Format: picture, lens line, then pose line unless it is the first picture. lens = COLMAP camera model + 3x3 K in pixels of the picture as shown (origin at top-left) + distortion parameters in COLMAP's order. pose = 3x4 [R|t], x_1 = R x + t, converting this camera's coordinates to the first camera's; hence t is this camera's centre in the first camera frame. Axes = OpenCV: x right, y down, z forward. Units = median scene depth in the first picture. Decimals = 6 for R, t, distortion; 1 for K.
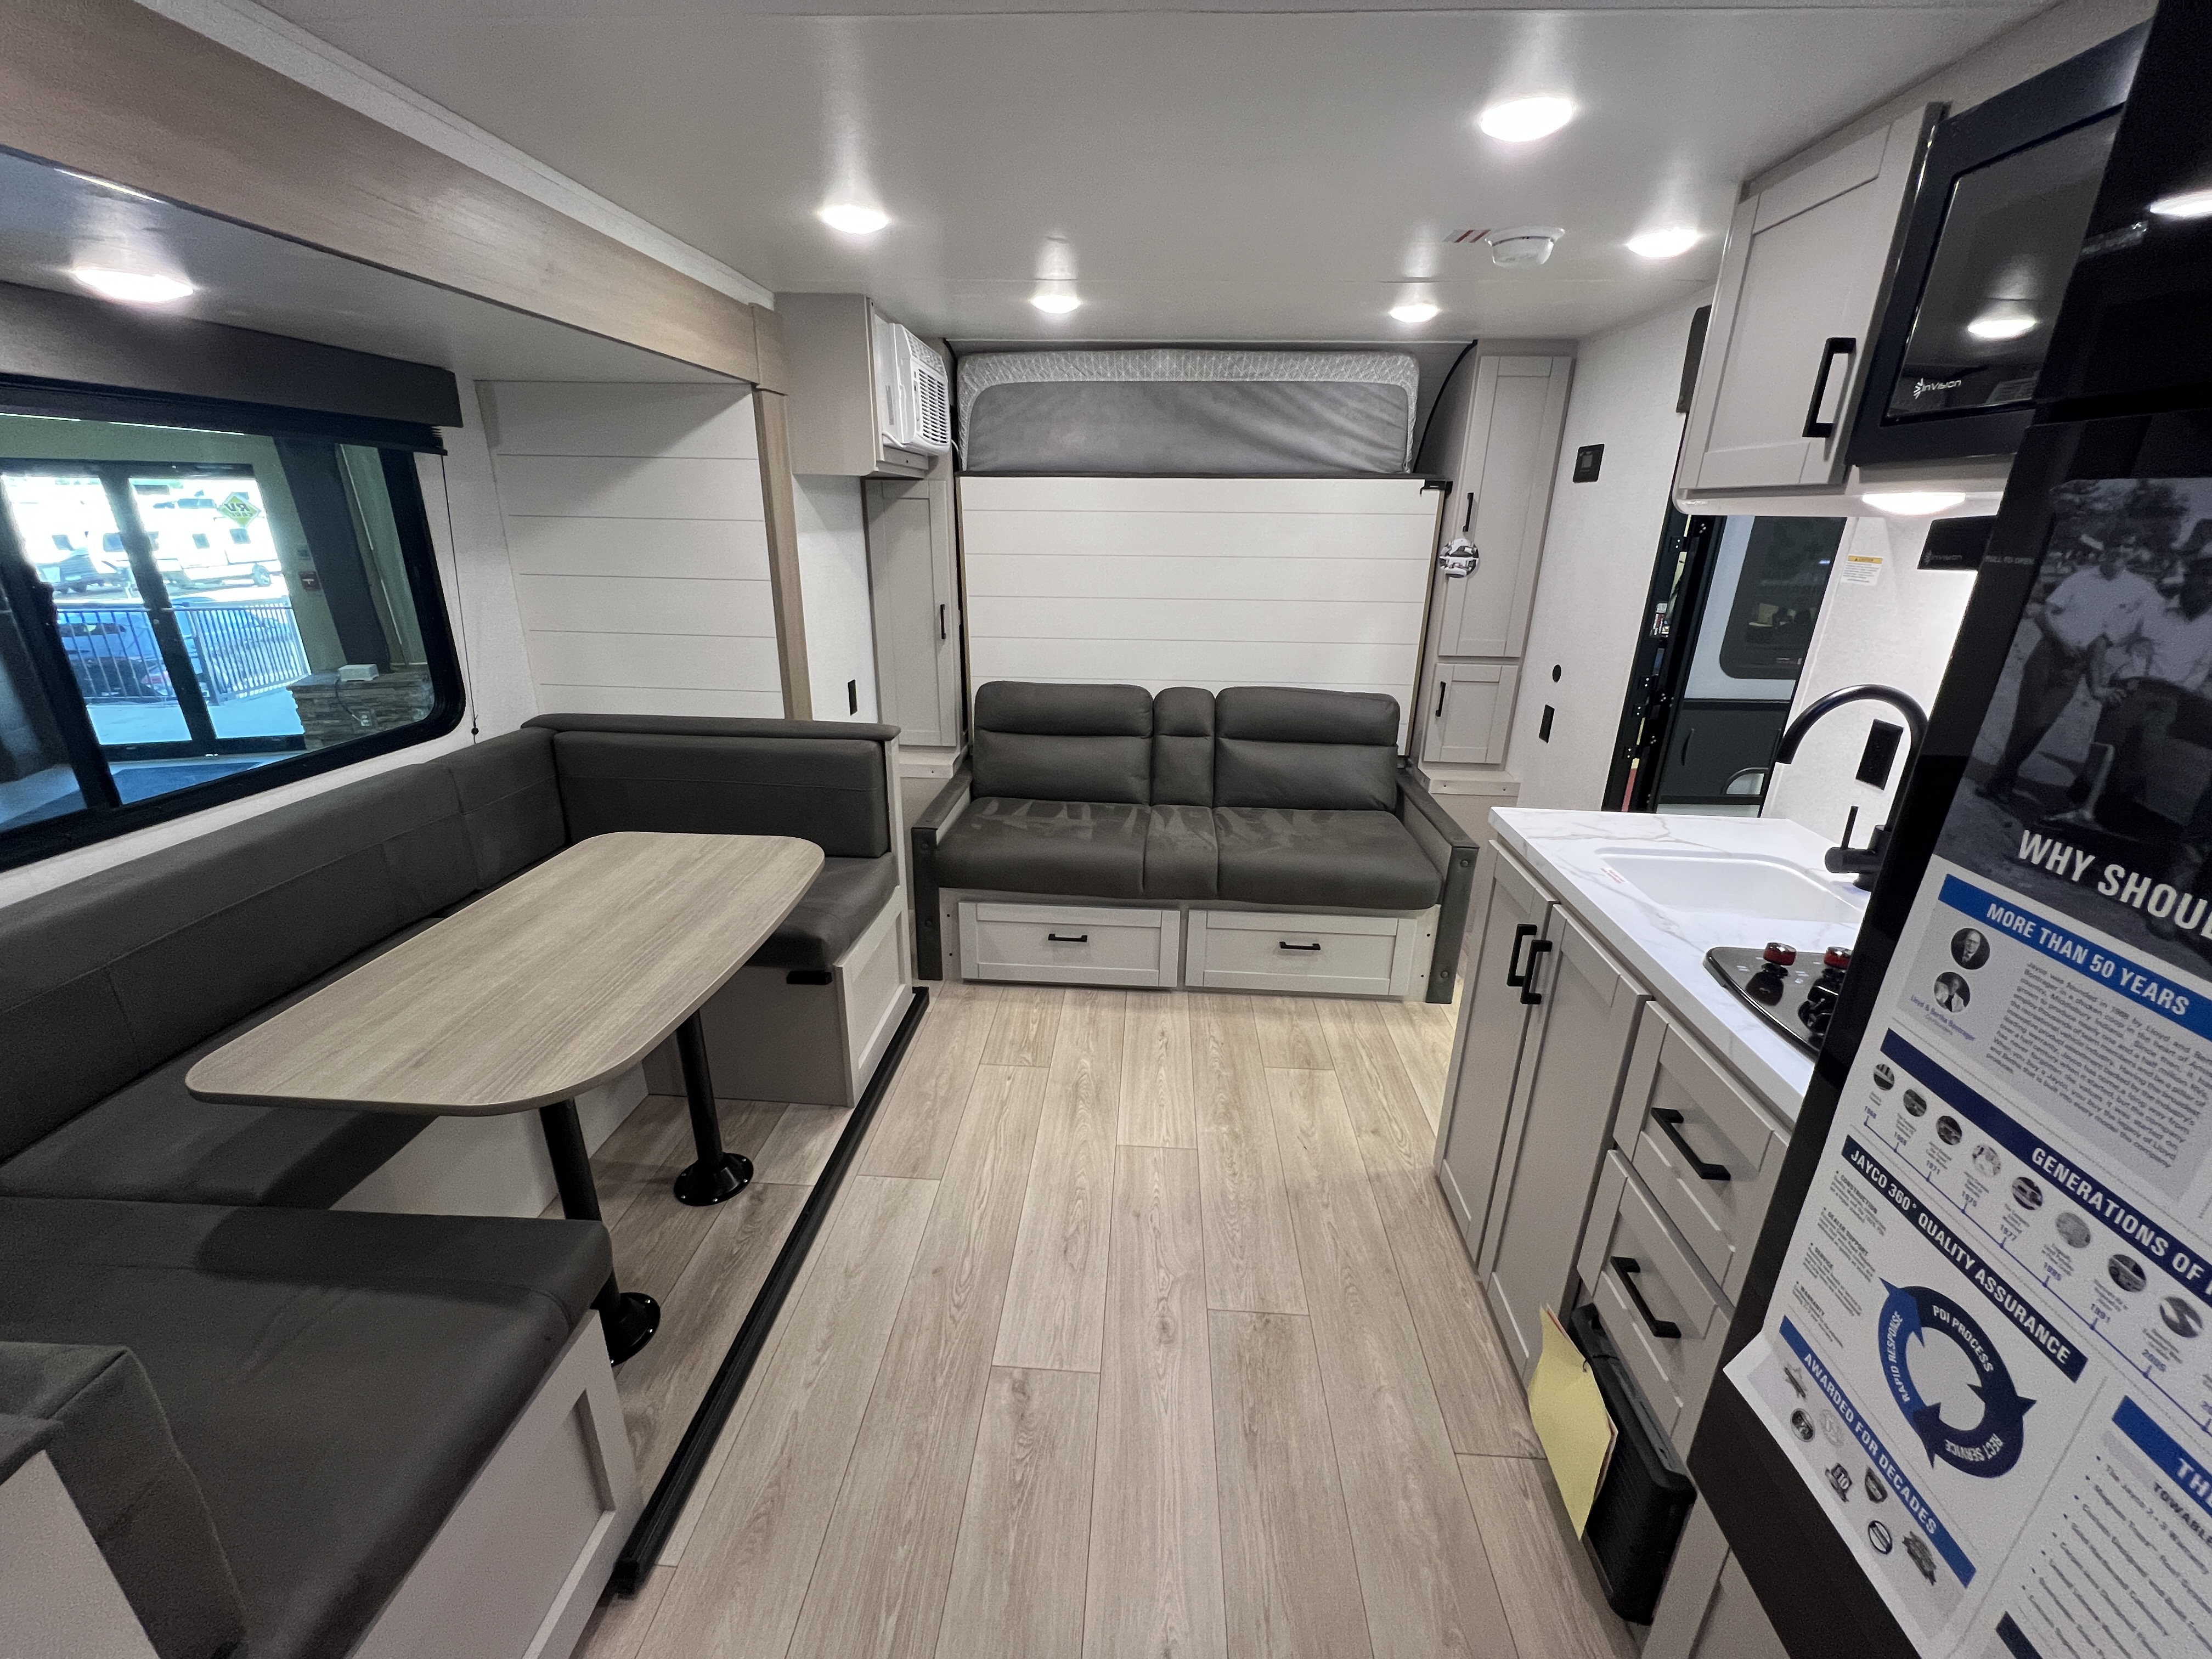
lens RADIAL K [[883.8, 0, 1101.9], [0, 883.8, 827.8], [0, 0, 1]] dist [-0.000029, -0.000468]
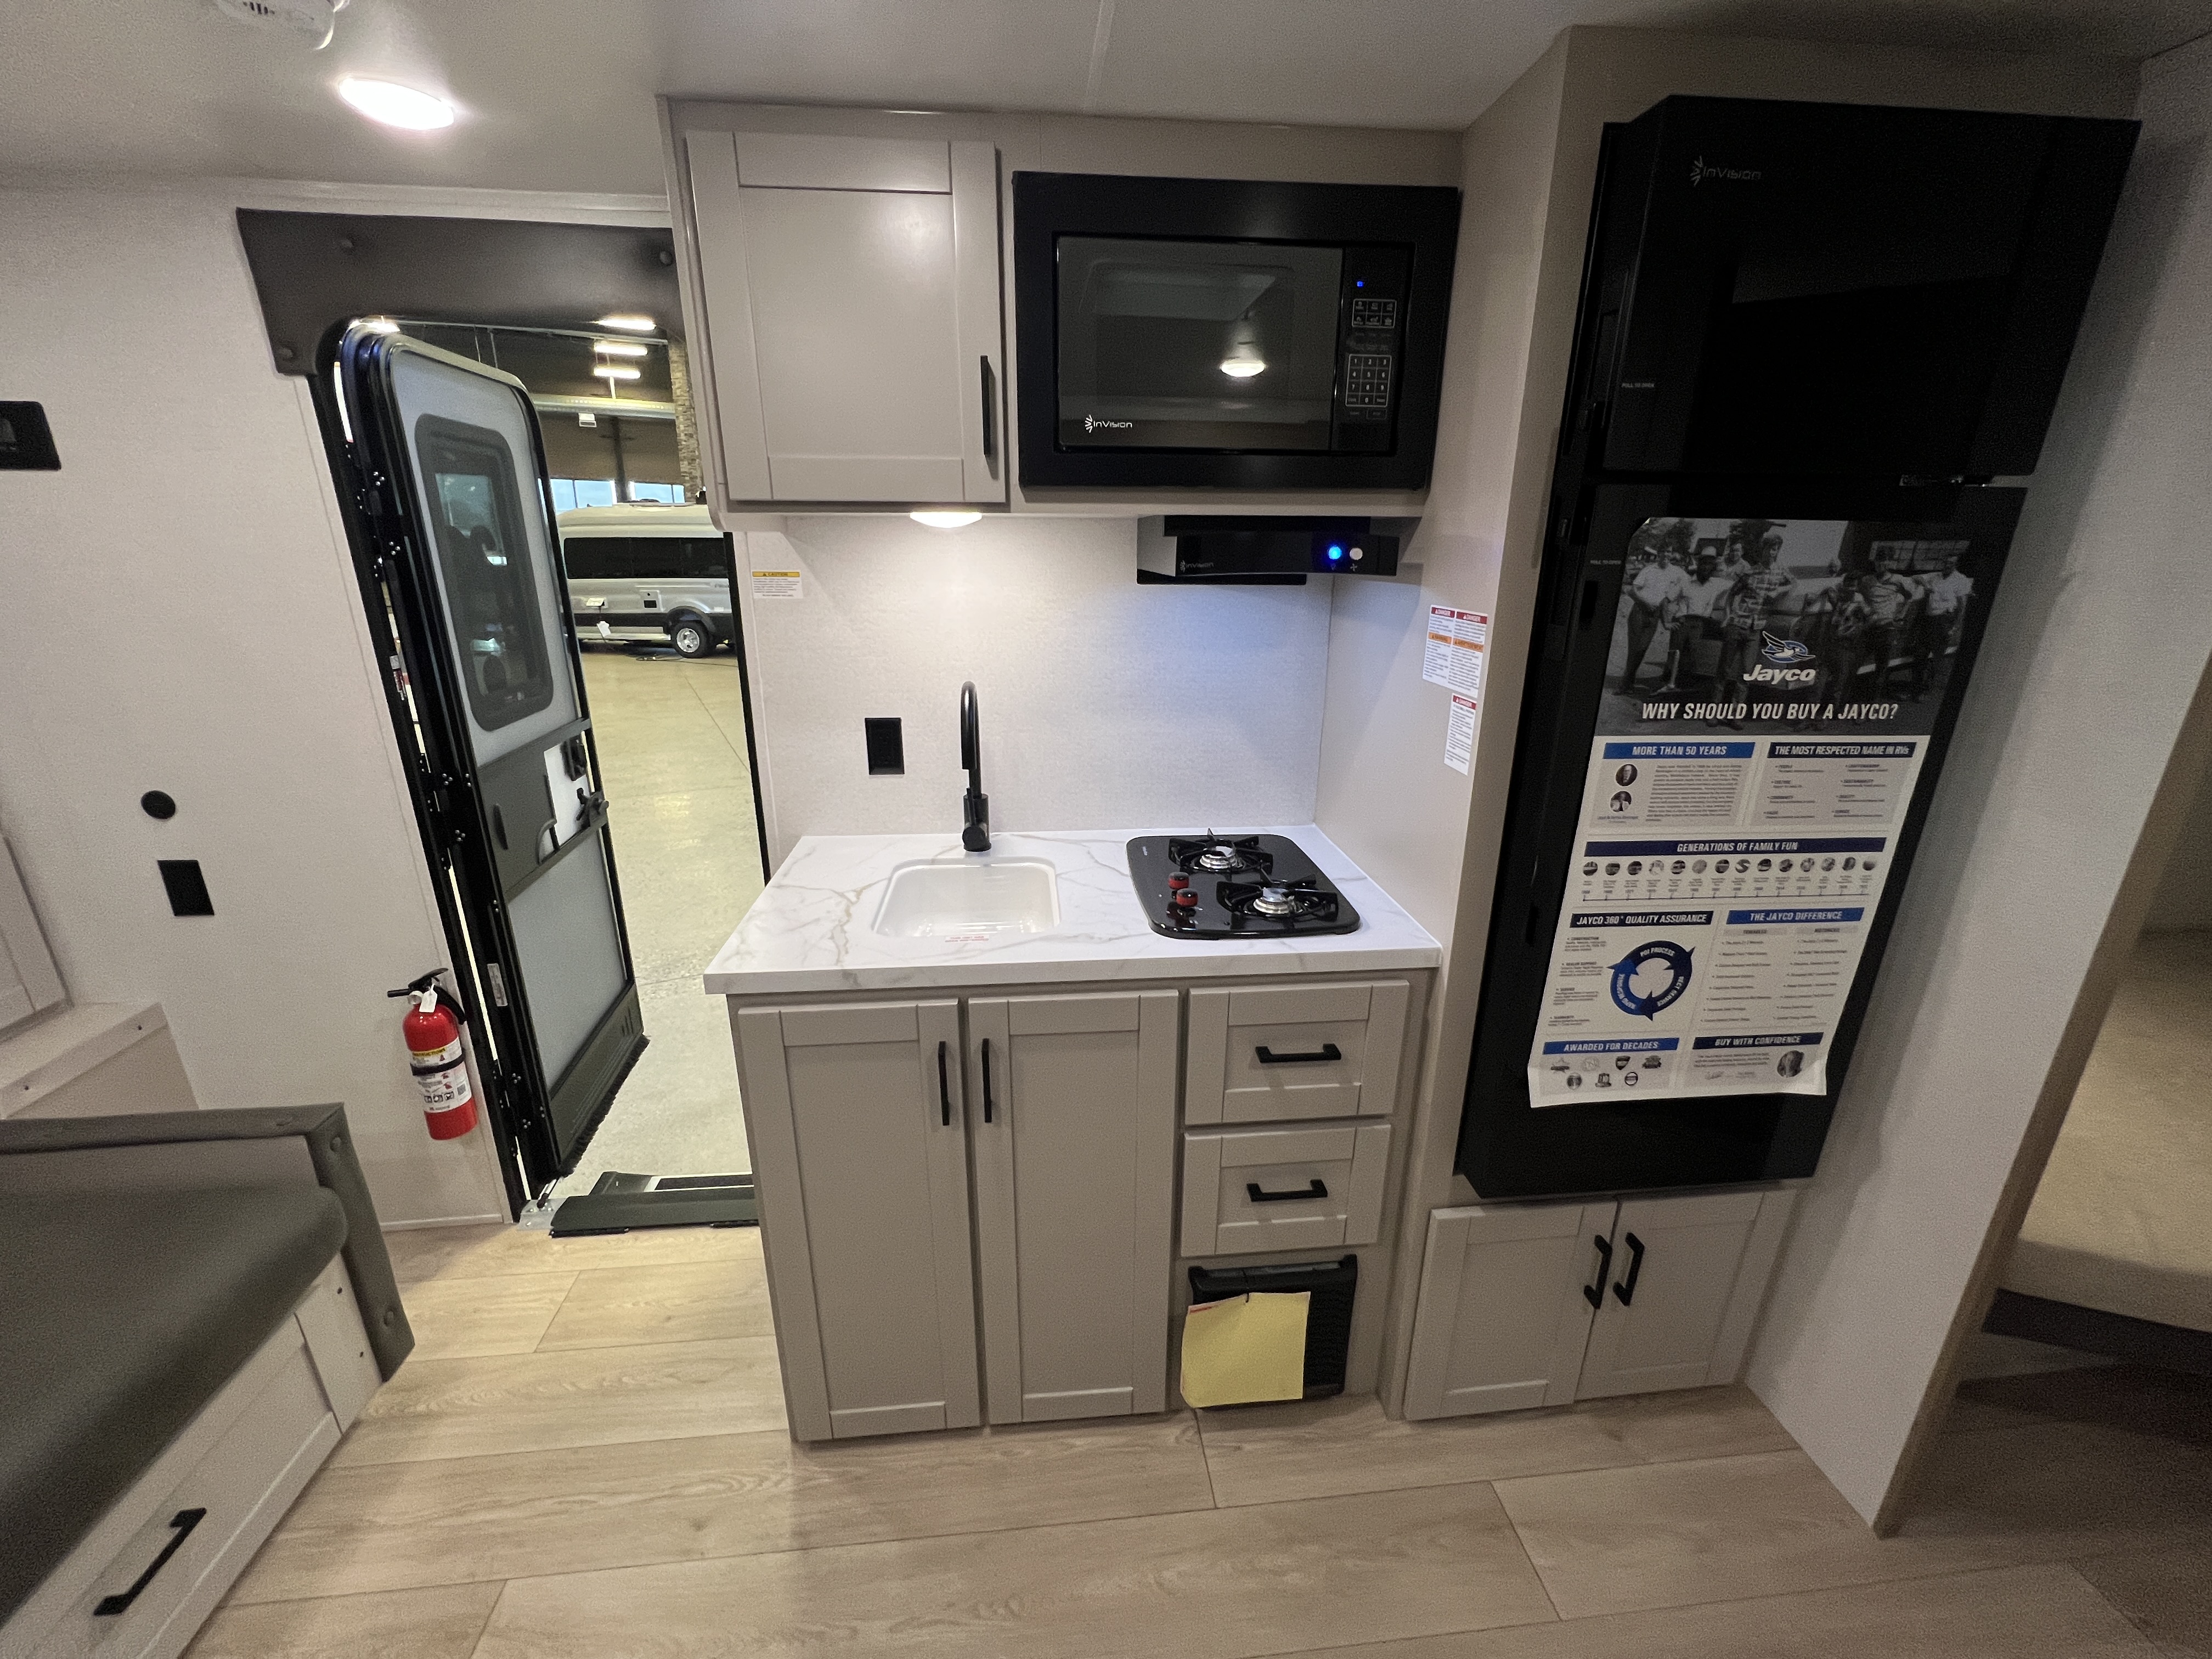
lens RADIAL K [[883.8, 0, 1098.3], [0, 883.8, 826.3], [0, 0, 1]] dist [-0.000029, -0.000468]
pose [[-0.160494, -0.320905, 0.933414, -0.591479], [0.326974, 0.874991, 0.357041, -0.810672], [-0.931305, 0.362506, -0.035503, 2.224404]]
